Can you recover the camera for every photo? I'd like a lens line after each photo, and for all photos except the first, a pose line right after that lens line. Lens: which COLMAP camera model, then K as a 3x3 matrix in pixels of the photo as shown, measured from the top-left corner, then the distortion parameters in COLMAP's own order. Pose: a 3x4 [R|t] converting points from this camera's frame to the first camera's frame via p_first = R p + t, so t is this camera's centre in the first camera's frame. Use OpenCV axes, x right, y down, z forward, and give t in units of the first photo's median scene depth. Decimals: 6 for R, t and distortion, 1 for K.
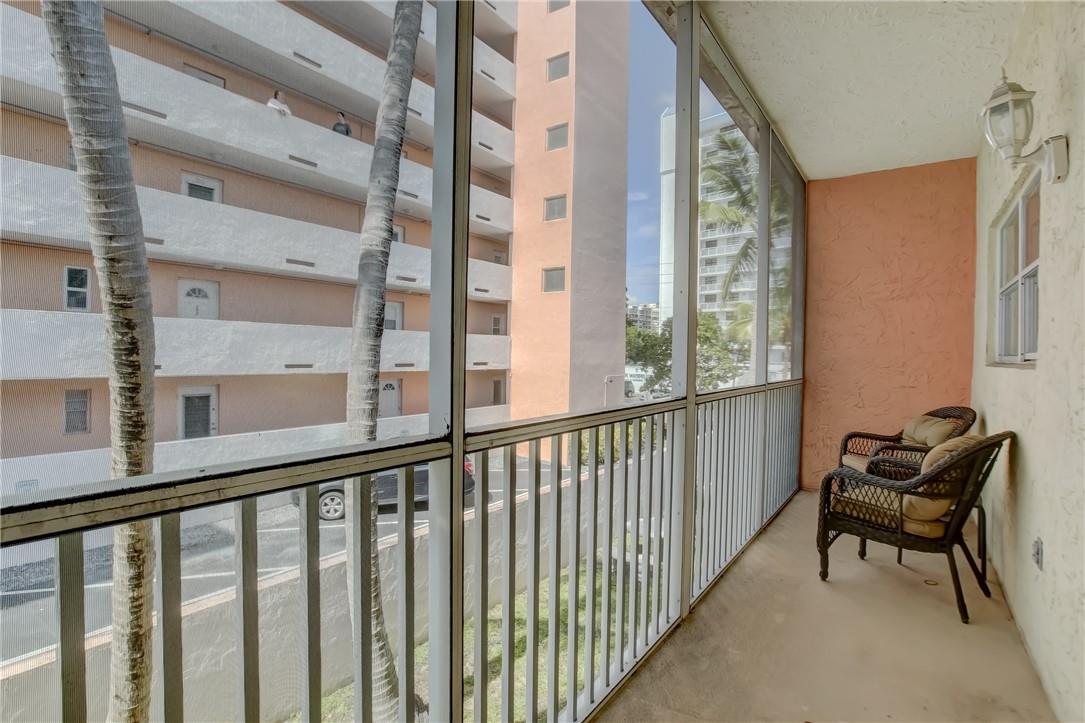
lens RADIAL K [[488.2, 0, 543.5], [0, 488.2, 371.3], [0, 0, 1]] dist [-0.039080, 0.021961]
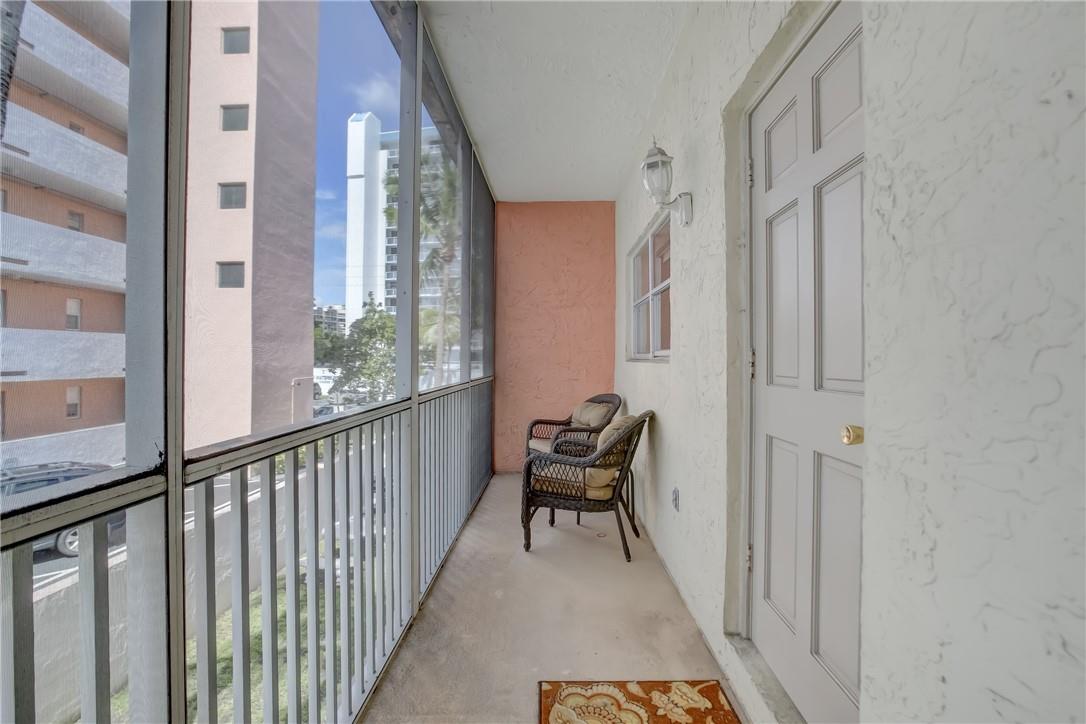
lens RADIAL K [[507.3, 0, 581.9], [0, 507.3, 366.9], [0, 0, 1]] dist [-0.038517, 0.013521]
pose [[0.867329, -0.022363, 0.497232, 0.114400], [0.027705, 0.999610, -0.003368, 0.004307], [-0.496963, 0.016697, 0.867611, -0.119460]]
